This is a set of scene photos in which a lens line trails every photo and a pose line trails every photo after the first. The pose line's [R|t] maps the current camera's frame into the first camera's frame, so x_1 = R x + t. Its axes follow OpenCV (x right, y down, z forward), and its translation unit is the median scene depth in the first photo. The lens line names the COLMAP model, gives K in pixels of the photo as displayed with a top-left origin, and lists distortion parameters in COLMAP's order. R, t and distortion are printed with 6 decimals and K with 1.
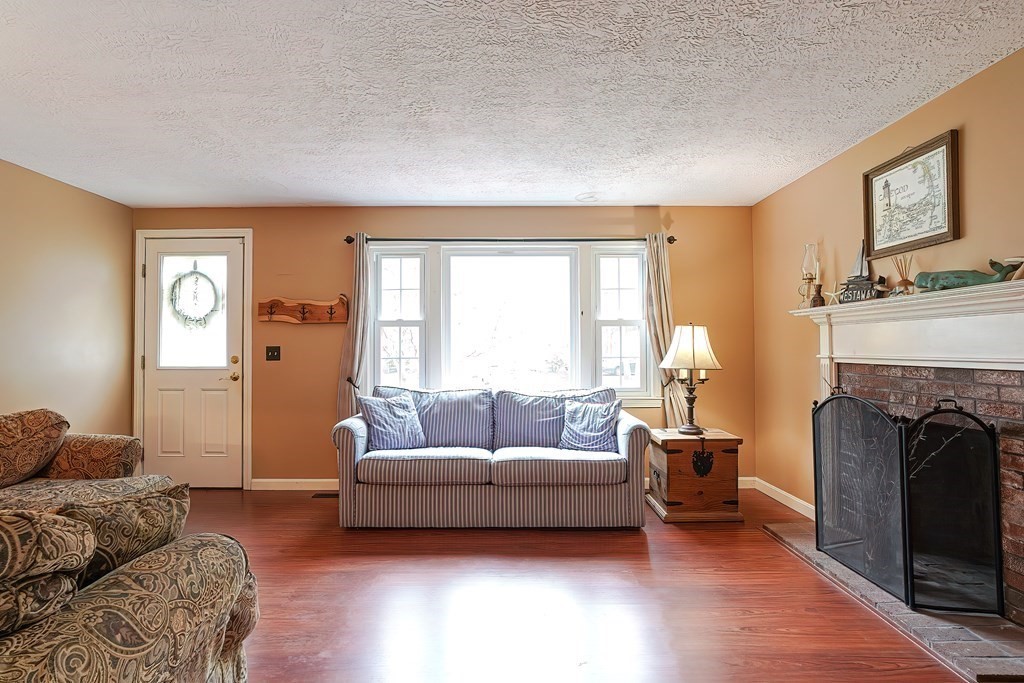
lens RADIAL K [[535.8, 0, 506.1], [0, 535.8, 332.5], [0, 0, 1]] dist [-0.015627, 0.009906]
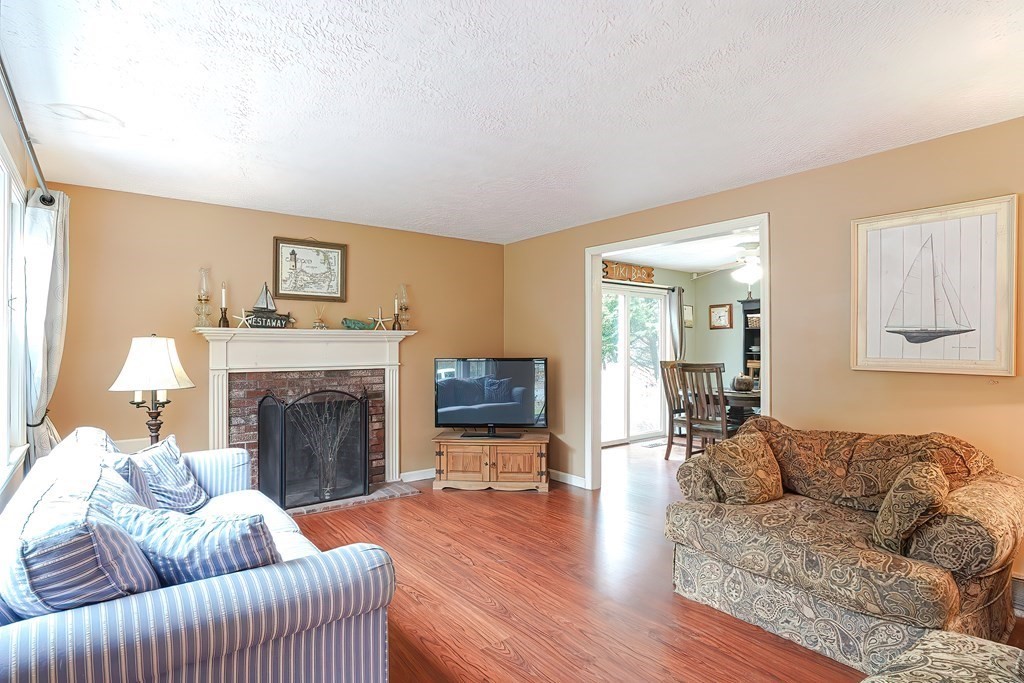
lens RADIAL K [[535.8, 0, 516.4], [0, 535.8, 345.8], [0, 0, 1]] dist [-0.015627, 0.009906]
pose [[-0.628204, 0.000283, 0.778049, -0.879174], [-0.020550, 0.999645, -0.016956, 0.000414], [-0.777777, -0.026640, -0.627975, 1.464901]]
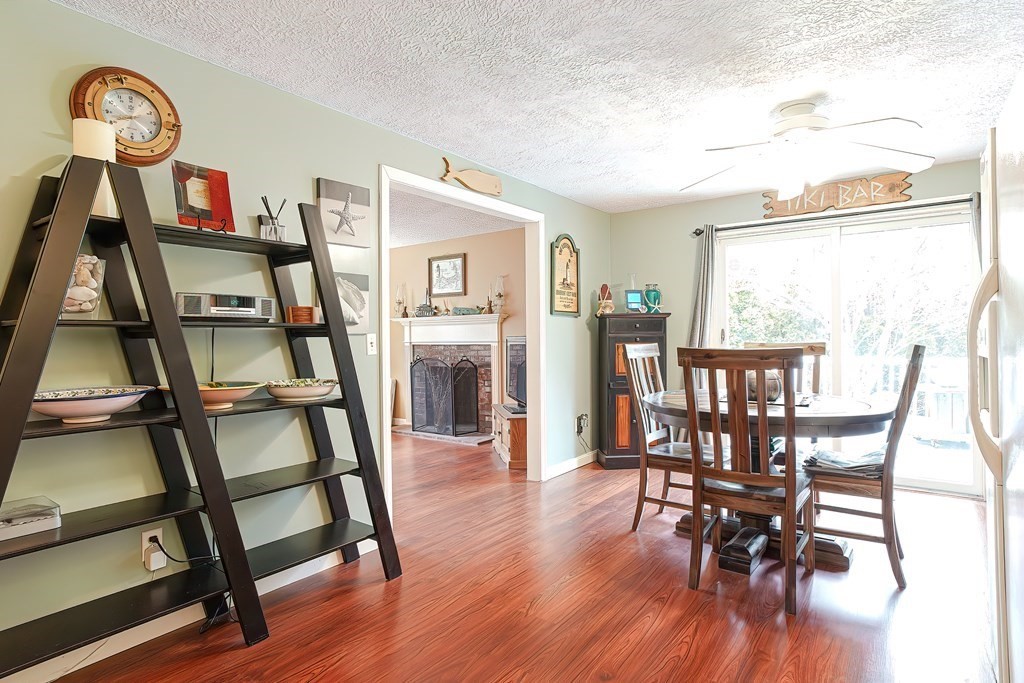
lens RADIAL K [[535.8, 0, 513.3], [0, 535.8, 336.8], [0, 0, 1]] dist [-0.015627, 0.009906]
pose [[0.584105, -0.006987, 0.811648, -0.981331], [-0.012829, 0.999759, 0.017839, -0.018593], [-0.811577, -0.020833, 0.583874, -0.623180]]
